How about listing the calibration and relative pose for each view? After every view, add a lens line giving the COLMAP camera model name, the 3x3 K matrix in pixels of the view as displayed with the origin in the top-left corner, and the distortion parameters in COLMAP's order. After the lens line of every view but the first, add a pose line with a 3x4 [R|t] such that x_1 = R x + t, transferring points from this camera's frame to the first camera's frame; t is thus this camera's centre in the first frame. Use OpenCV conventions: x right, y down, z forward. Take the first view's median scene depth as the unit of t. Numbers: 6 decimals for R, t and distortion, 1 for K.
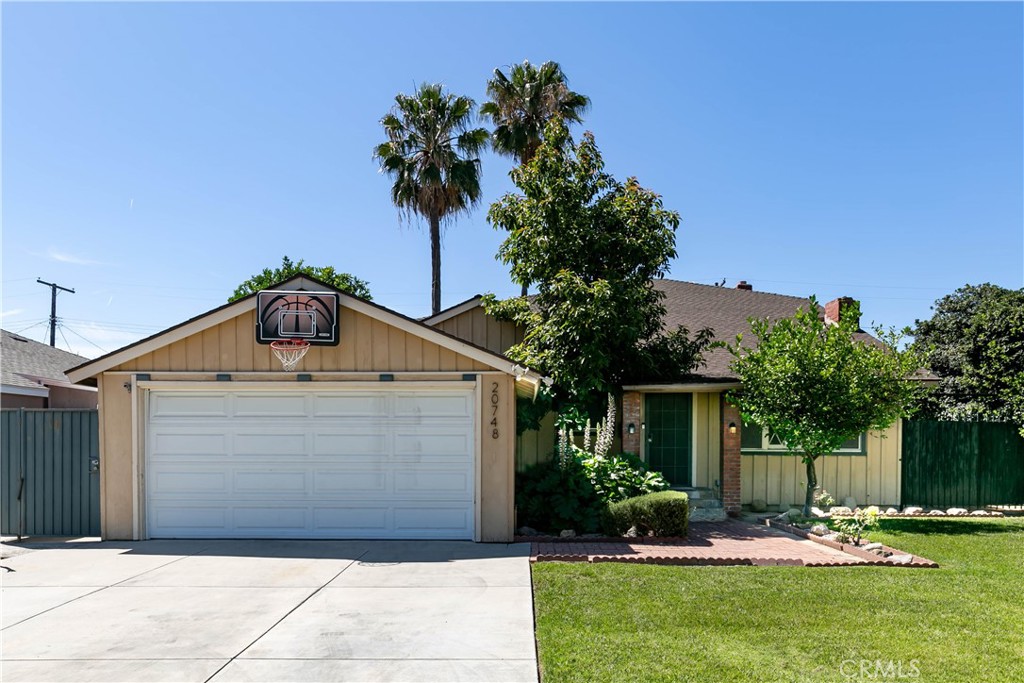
lens RADIAL K [[765.3, 0, 514.7], [0, 765.3, 455.7], [0, 0, 1]] dist [0.002281, -0.003489]
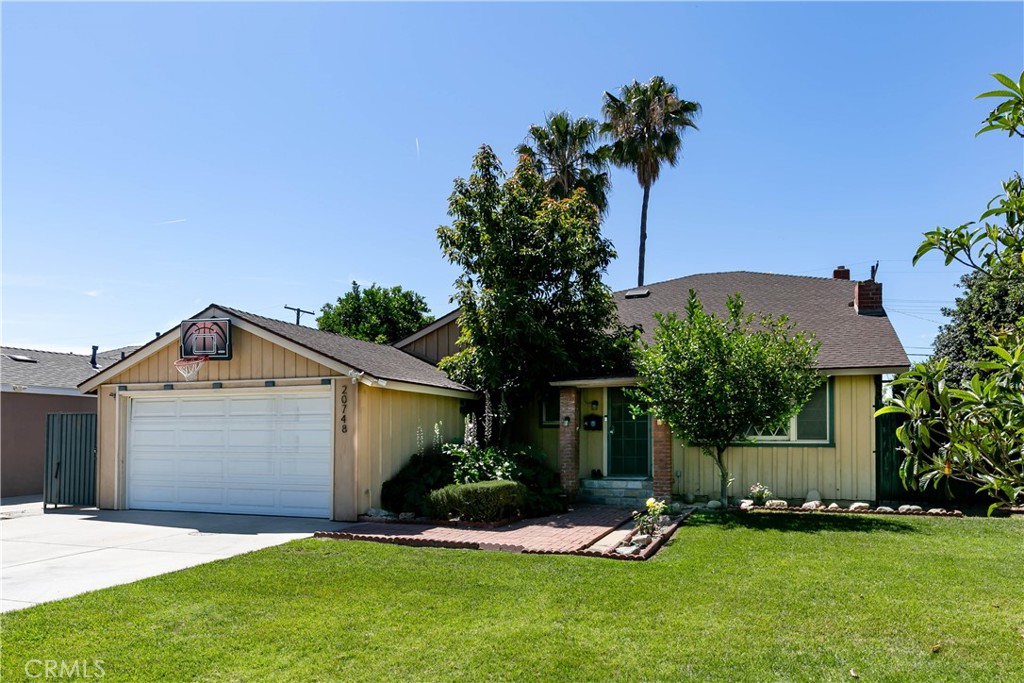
lens RADIAL K [[715.4, 0, 503.2], [0, 715.4, 406.3], [0, 0, 1]] dist [-0.000448, 0.001204]
pose [[0.943952, -0.016331, -0.329677, 0.403282], [-0.001329, 0.998579, -0.053271, -0.003225], [0.330079, 0.050723, 0.942590, 0.026943]]
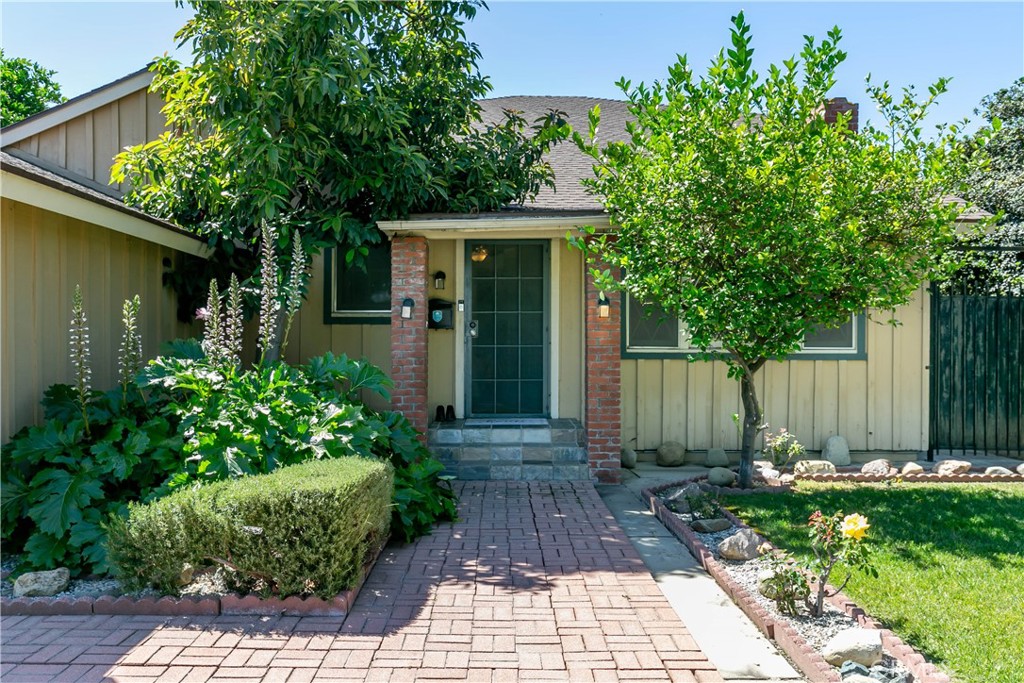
lens RADIAL K [[903.0, 0, 512.1], [0, 903.0, 342.0], [0, 0, 1]] dist [0.008574, -0.000307]
pose [[0.999238, -0.001684, 0.039005, 0.200926], [0.002285, 0.999879, -0.015360, -0.004007], [-0.038974, 0.015438, 0.999121, 0.403742]]
